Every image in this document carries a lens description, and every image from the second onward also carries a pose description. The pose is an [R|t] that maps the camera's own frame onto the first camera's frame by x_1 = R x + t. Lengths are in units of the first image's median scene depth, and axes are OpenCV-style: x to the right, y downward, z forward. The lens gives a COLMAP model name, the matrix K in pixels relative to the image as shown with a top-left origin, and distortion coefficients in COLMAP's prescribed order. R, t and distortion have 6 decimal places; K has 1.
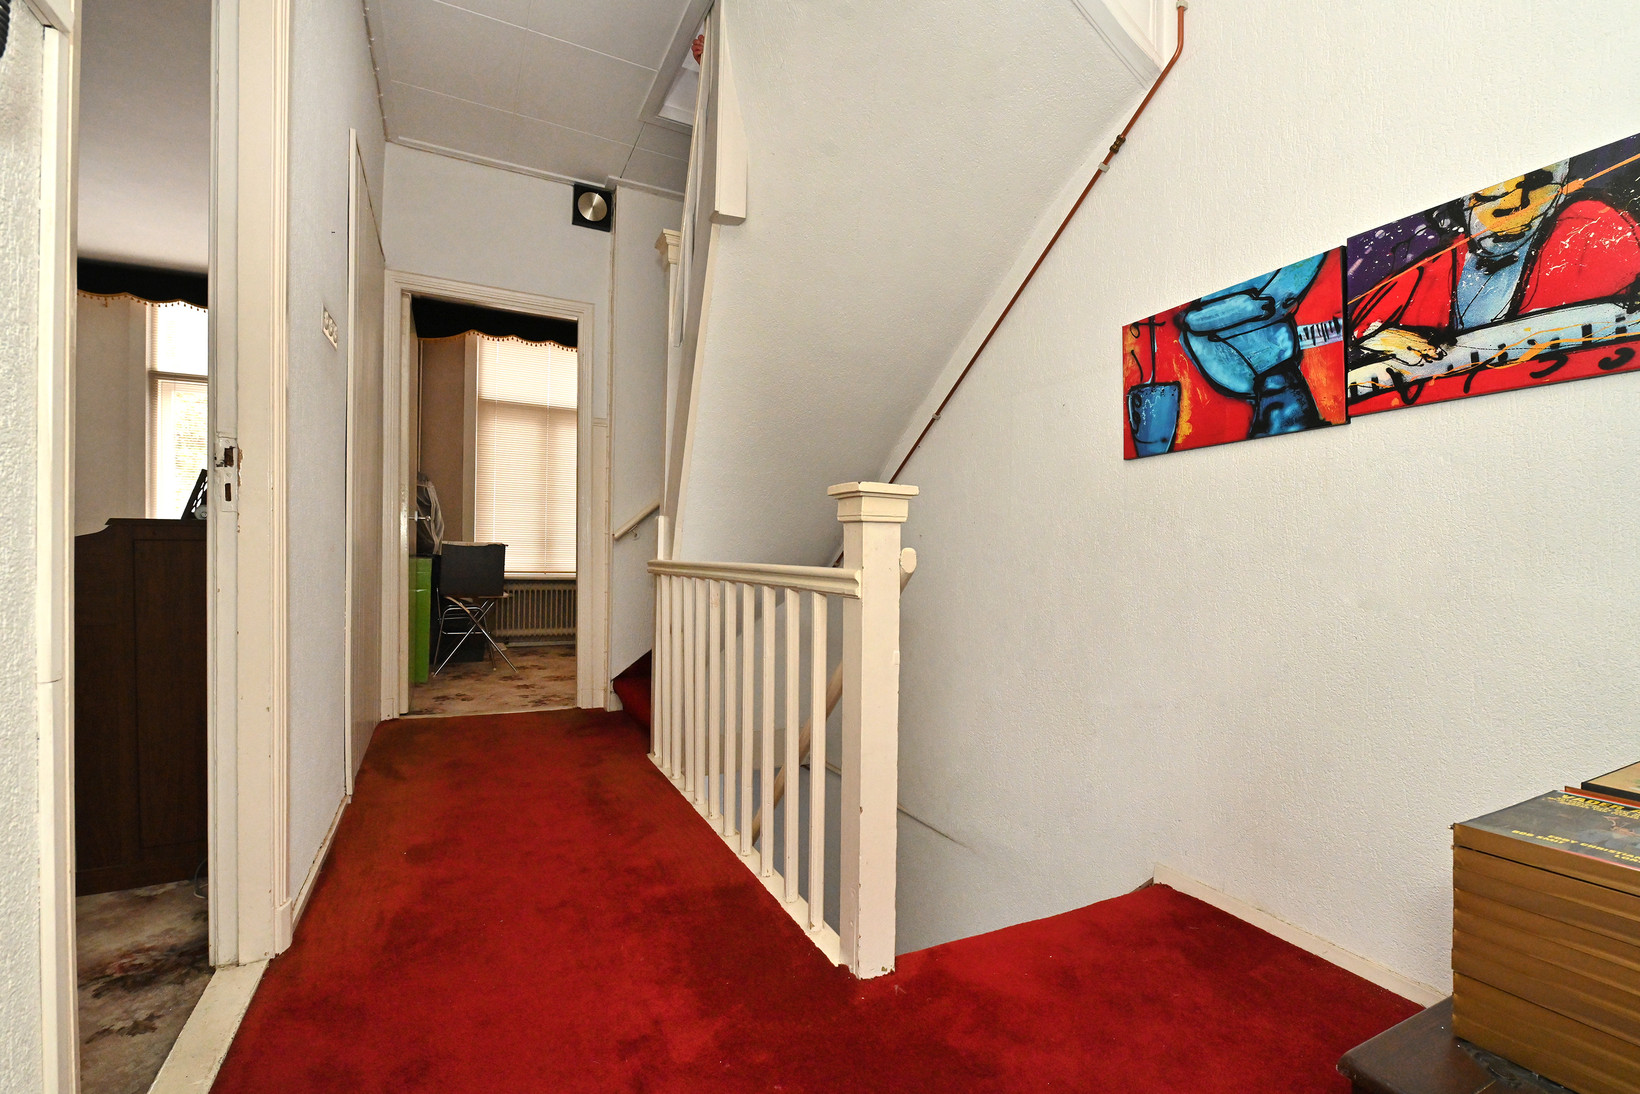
lens RADIAL K [[722.1, 0, 818.6], [0, 722.1, 554.9], [0, 0, 1]] dist [-0.000861, -0.000202]
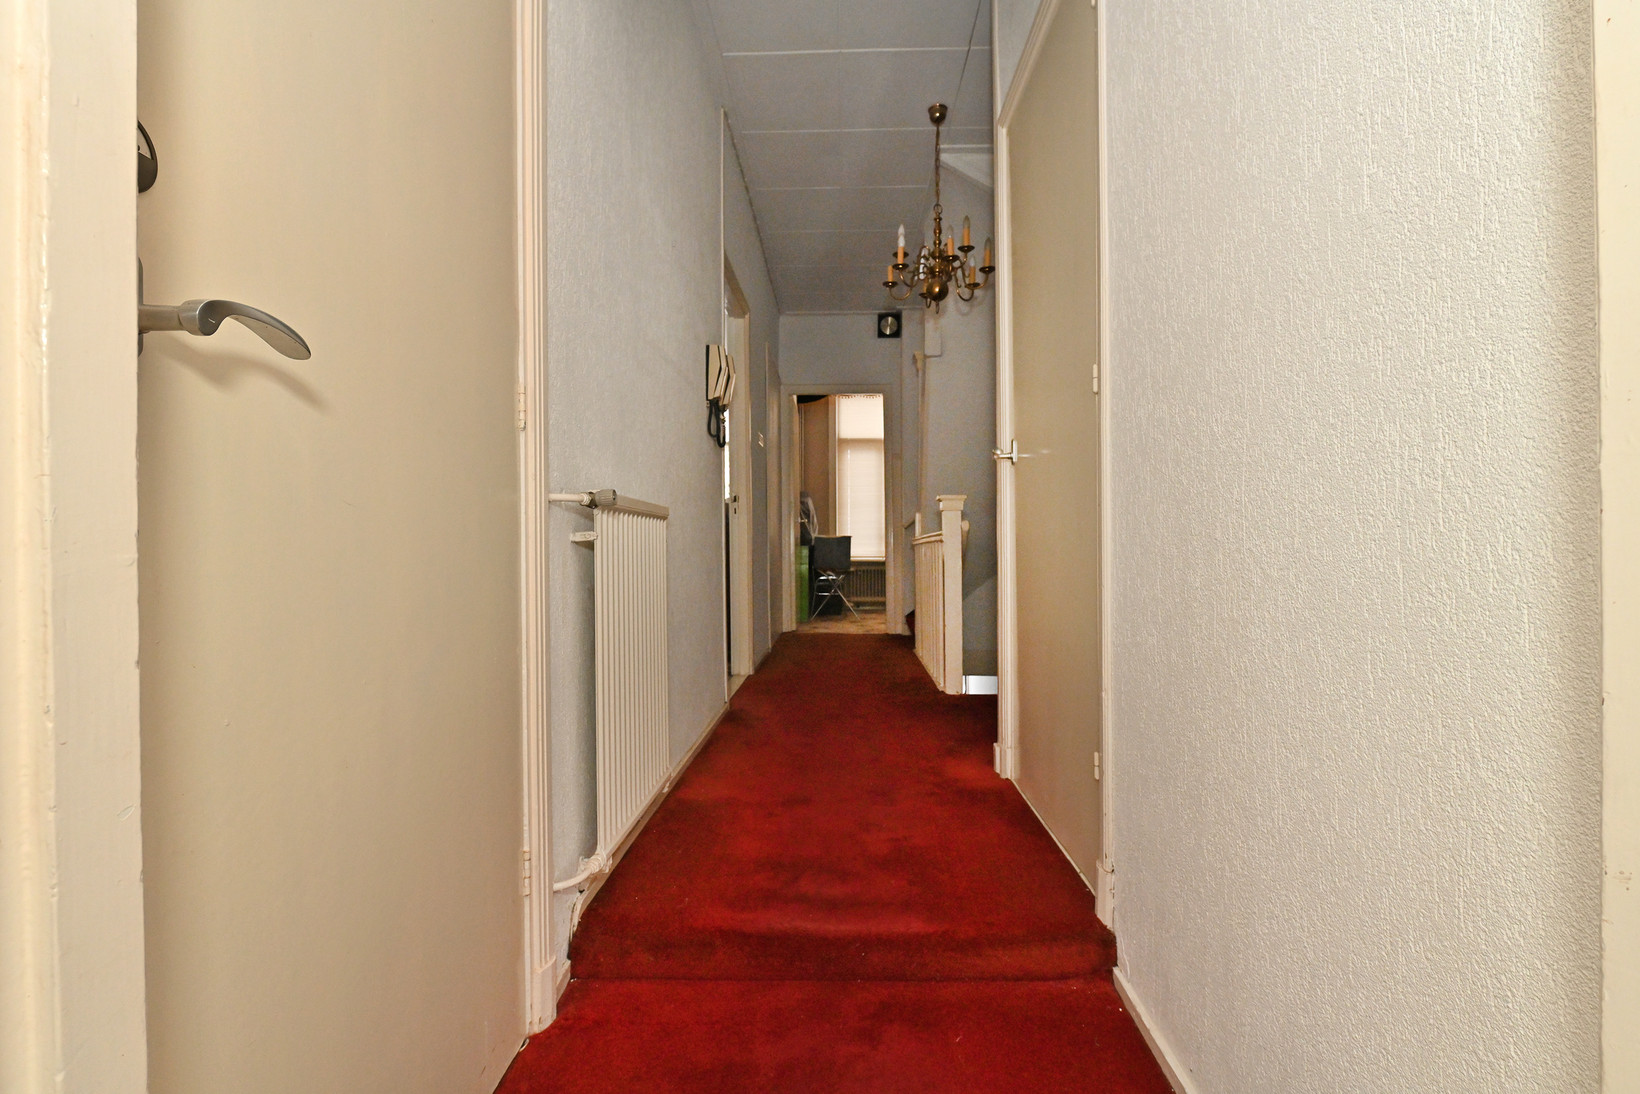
lens RADIAL K [[780.0, 0, 819.0], [0, 780.0, 552.0], [0, 0, 1]] dist [-0.000214, 0.000062]
pose [[0.877130, -0.020394, -0.479820, 0.330578], [0.016626, 0.999789, -0.012103, 0.041634], [0.479966, 0.002638, 0.877283, -0.533614]]
